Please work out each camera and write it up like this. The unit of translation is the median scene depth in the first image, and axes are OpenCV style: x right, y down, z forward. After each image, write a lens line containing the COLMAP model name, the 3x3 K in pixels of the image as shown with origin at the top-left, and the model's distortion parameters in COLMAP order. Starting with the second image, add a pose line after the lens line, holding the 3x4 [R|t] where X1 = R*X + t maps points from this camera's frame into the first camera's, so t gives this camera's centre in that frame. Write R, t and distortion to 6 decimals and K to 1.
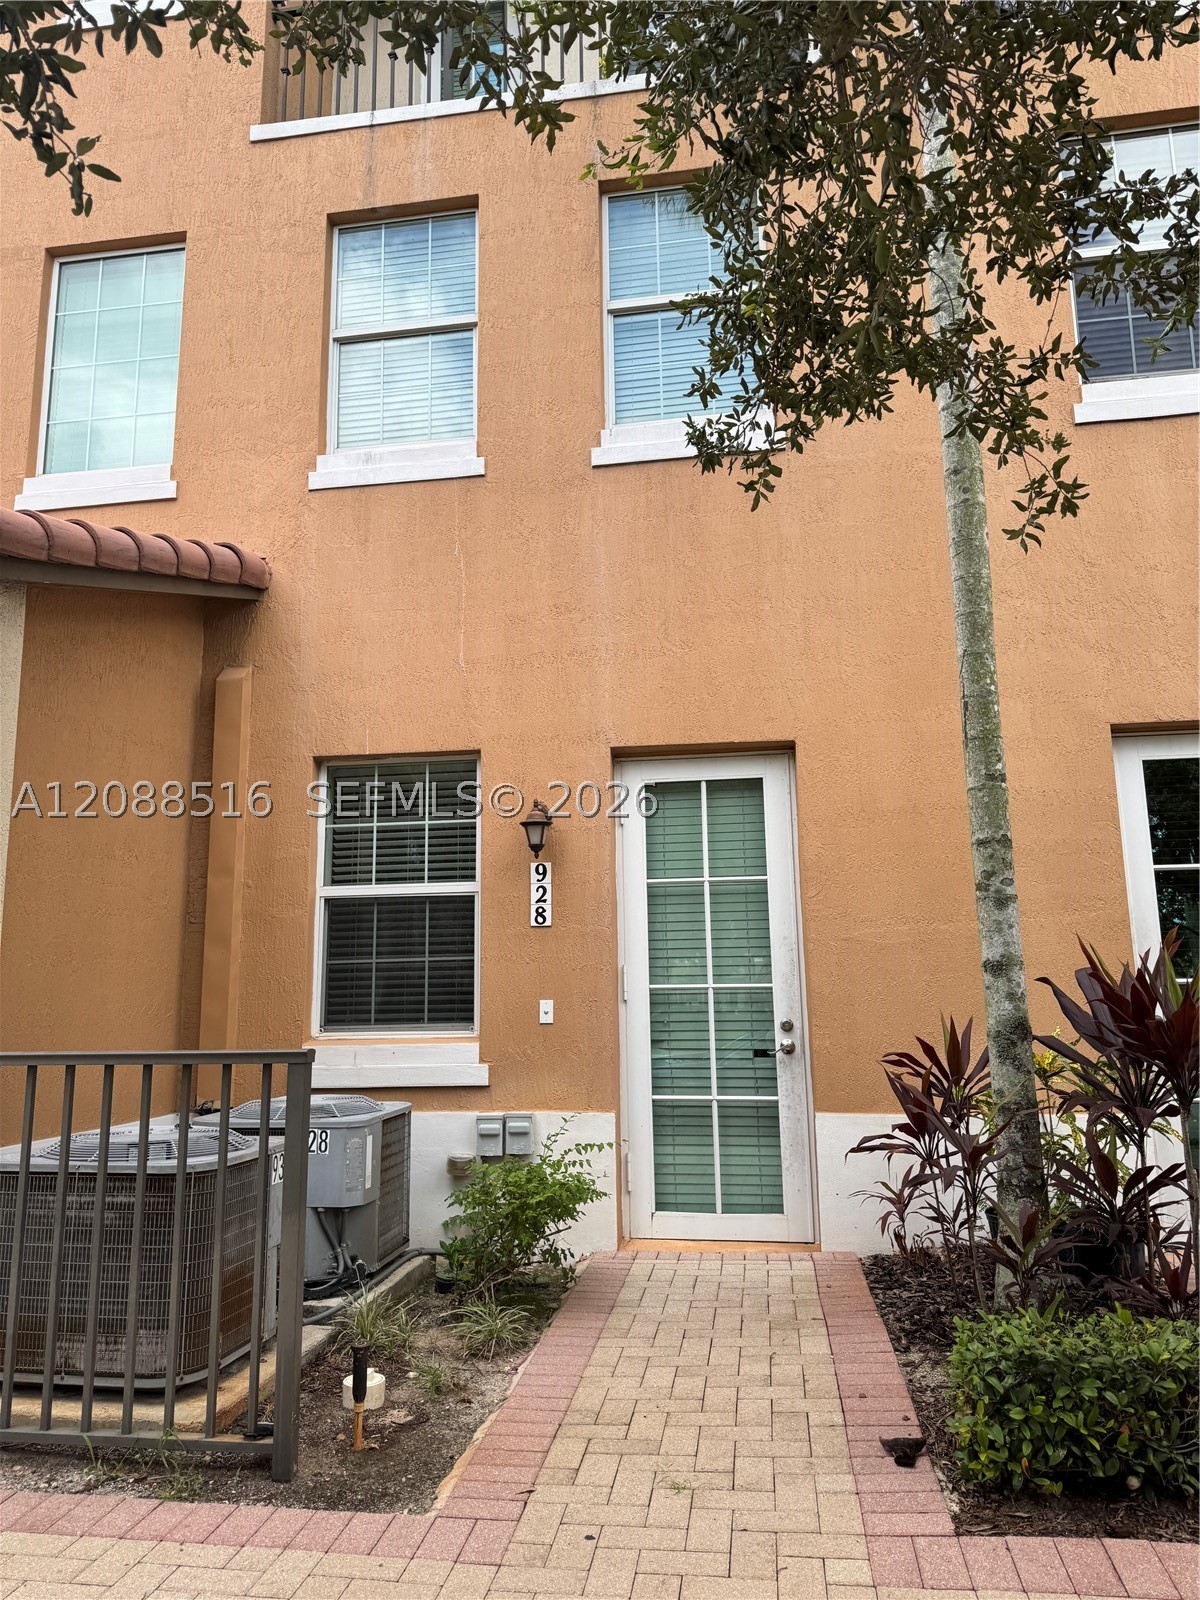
lens RADIAL K [[1133.1, 0, 597.6], [0, 1133.1, 808.8], [0, 0, 1]] dist [0.006140, -0.007127]
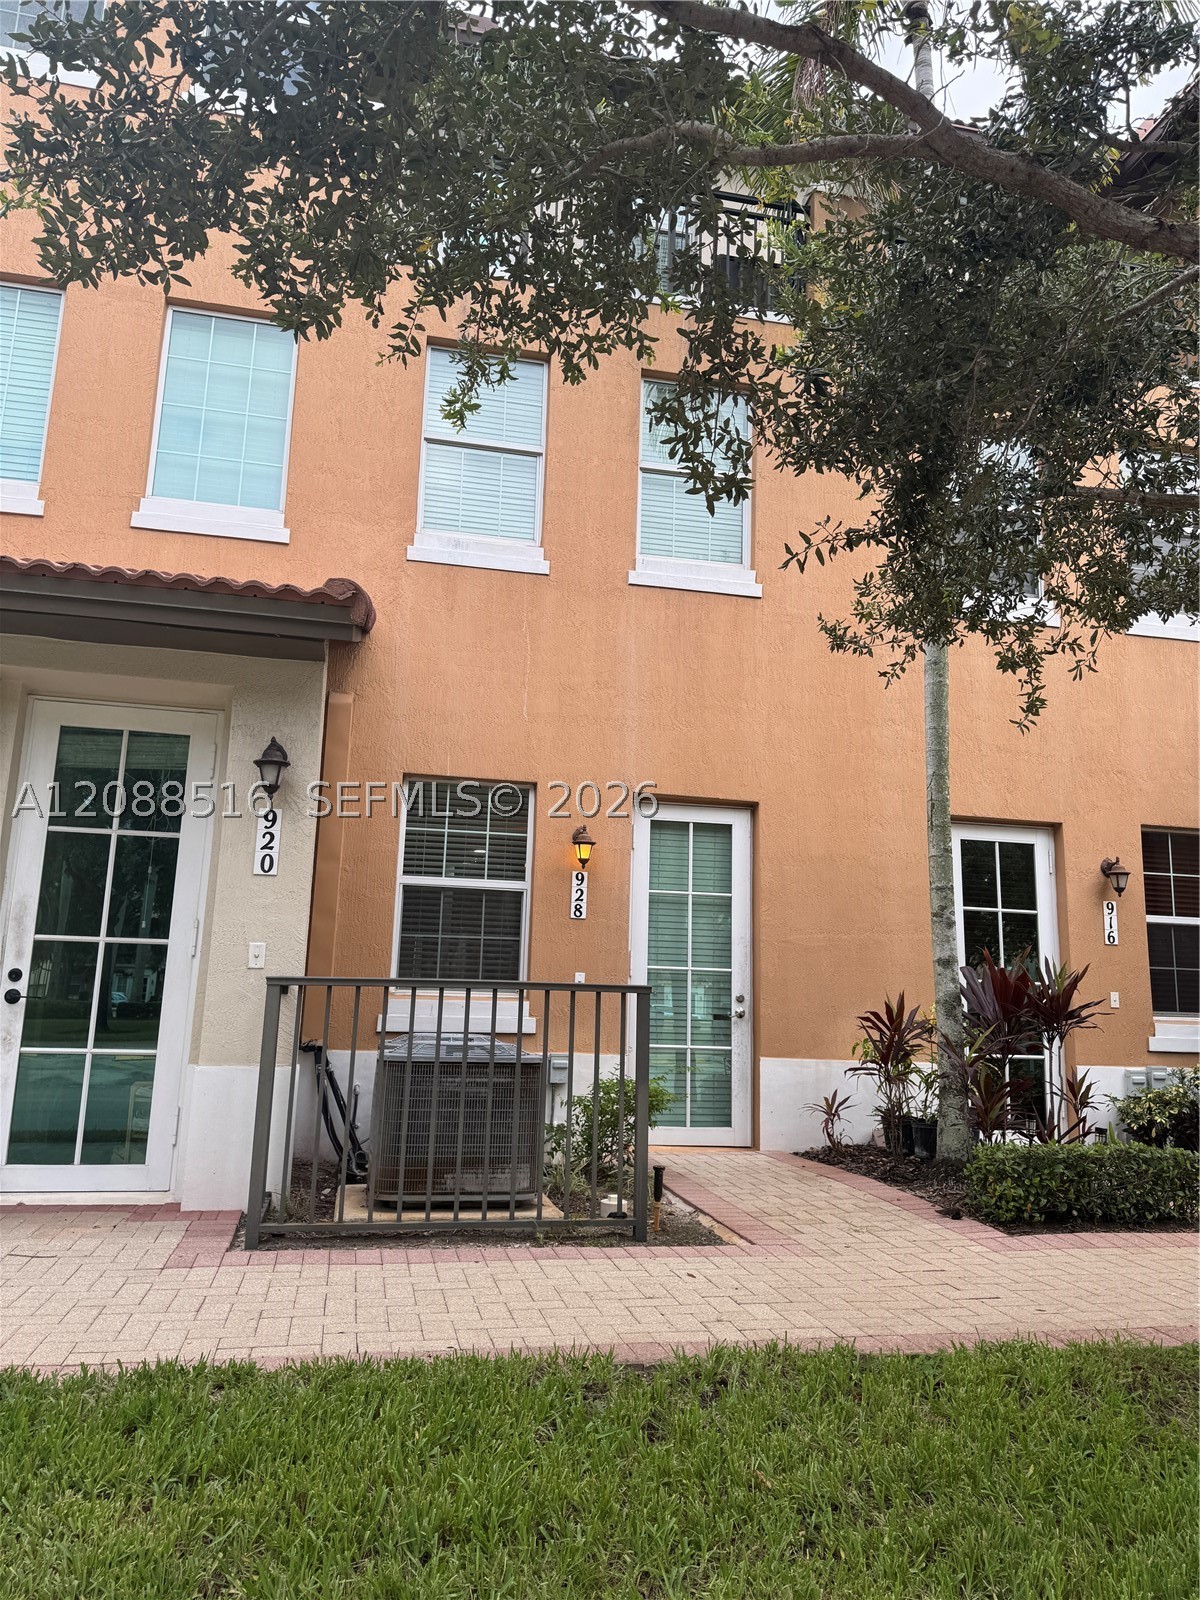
lens RADIAL K [[1133.1, 0, 597.6], [0, 1133.1, 808.8], [0, 0, 1]] dist [0.006140, -0.007127]
pose [[0.932306, 0.100302, 0.347484, -0.508065], [-0.099916, 0.994813, -0.019078, -0.003663], [-0.347595, -0.016932, 0.937492, -0.277915]]
